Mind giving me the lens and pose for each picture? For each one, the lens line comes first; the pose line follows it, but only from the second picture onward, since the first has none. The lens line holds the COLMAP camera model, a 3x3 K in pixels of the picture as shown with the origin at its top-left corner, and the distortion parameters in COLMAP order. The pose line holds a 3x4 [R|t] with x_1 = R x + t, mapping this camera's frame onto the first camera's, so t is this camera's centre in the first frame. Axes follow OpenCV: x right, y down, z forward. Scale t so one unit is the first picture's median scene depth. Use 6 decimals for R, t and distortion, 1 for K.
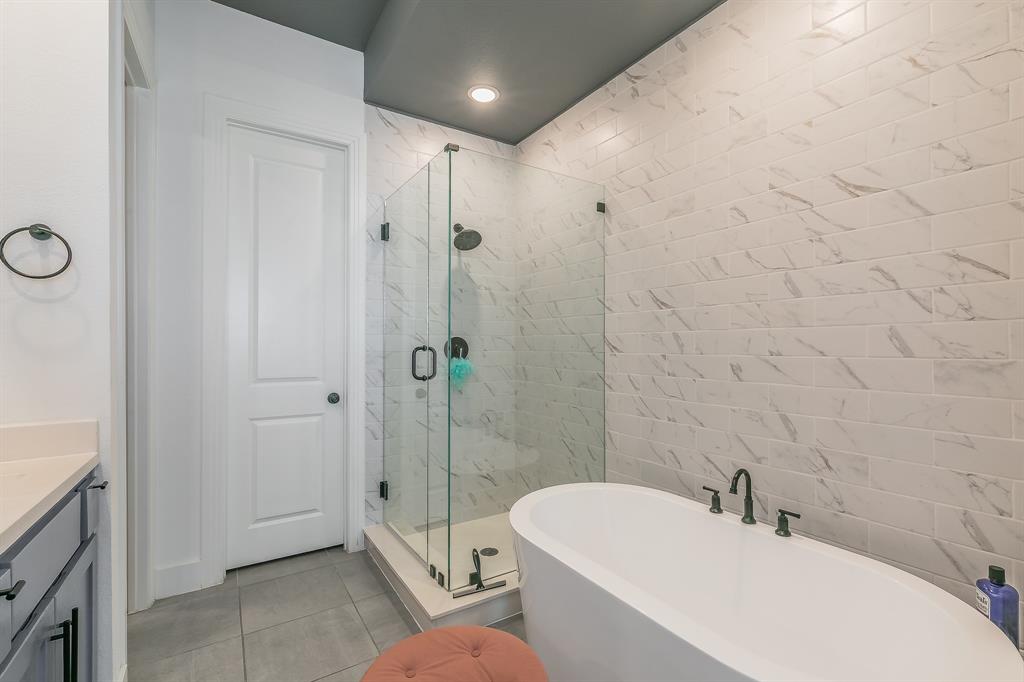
lens RADIAL K [[444.2, 0, 510.8], [0, 444.2, 342.8], [0, 0, 1]] dist [-0.004337, -0.000999]
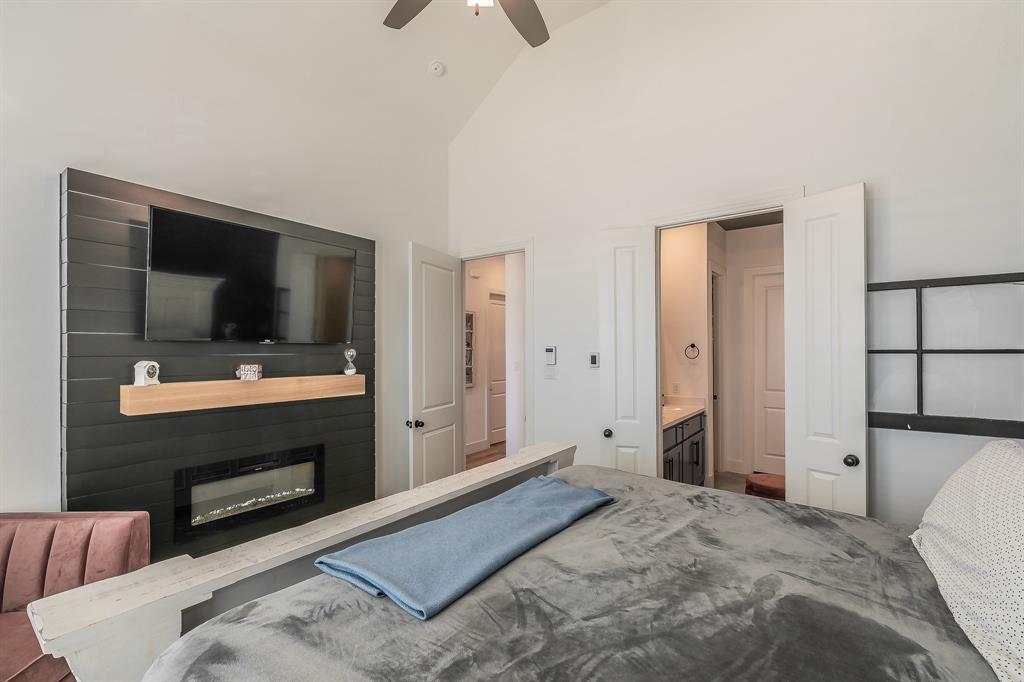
lens RADIAL K [[444.2, 0, 518.2], [0, 444.2, 340.0], [0, 0, 1]] dist [-0.004337, -0.000999]
pose [[0.367390, -0.007299, -0.930038, 0.957290], [0.002620, 0.999973, -0.006814, -0.141208], [0.930063, 0.000067, 0.367399, -0.889084]]
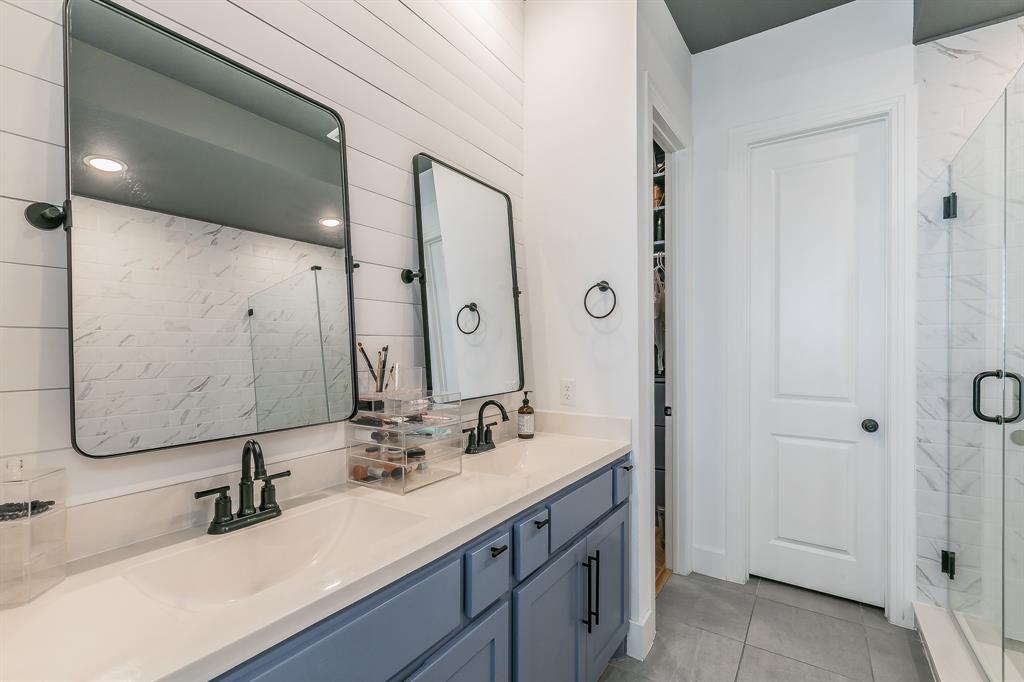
lens RADIAL K [[444.2, 0, 517.7], [0, 444.2, 345.6], [0, 0, 1]] dist [-0.004337, -0.000999]
pose [[0.403257, -0.004703, -0.915075, 0.092020], [0.004085, 0.999986, -0.003340, -0.024309], [0.915078, -0.002392, 0.403270, 0.068776]]
